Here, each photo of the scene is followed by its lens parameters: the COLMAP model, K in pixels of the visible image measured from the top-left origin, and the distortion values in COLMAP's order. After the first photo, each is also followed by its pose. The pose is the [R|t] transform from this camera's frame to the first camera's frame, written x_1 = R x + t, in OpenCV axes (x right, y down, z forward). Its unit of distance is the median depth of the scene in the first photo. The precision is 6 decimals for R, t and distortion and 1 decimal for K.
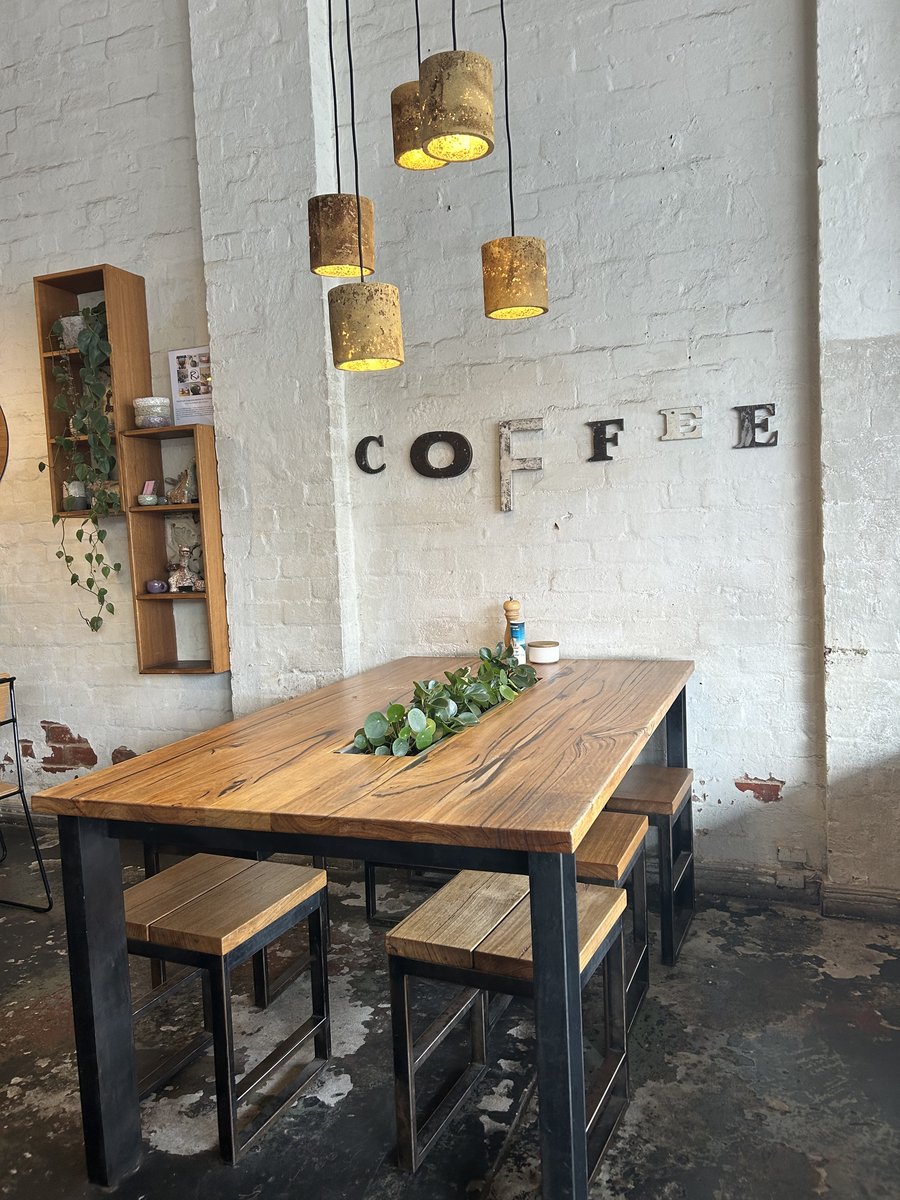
lens RADIAL K [[906.4, 0, 450.0], [0, 906.4, 600.0], [0, 0, 1]] dist [0.077811, -0.176931]
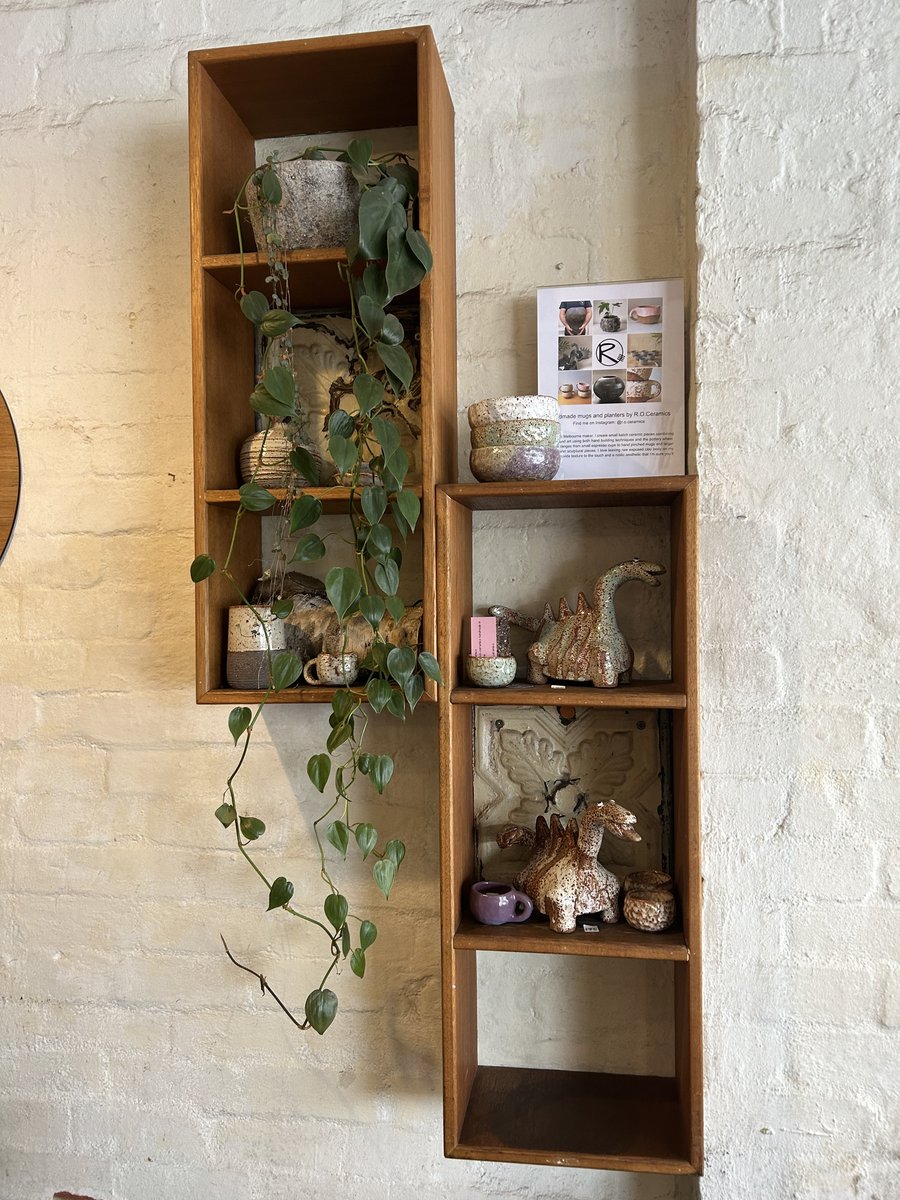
lens RADIAL K [[940.3, 0, 479.7], [0, 940.3, 604.6], [0, 0, 1]] dist [0.054716, -0.069978]
pose [[0.978963, 0.038186, 0.200432, -0.409281], [-0.022924, 0.996696, -0.077923, -0.105387], [-0.202745, 0.071690, 0.976604, 0.620743]]
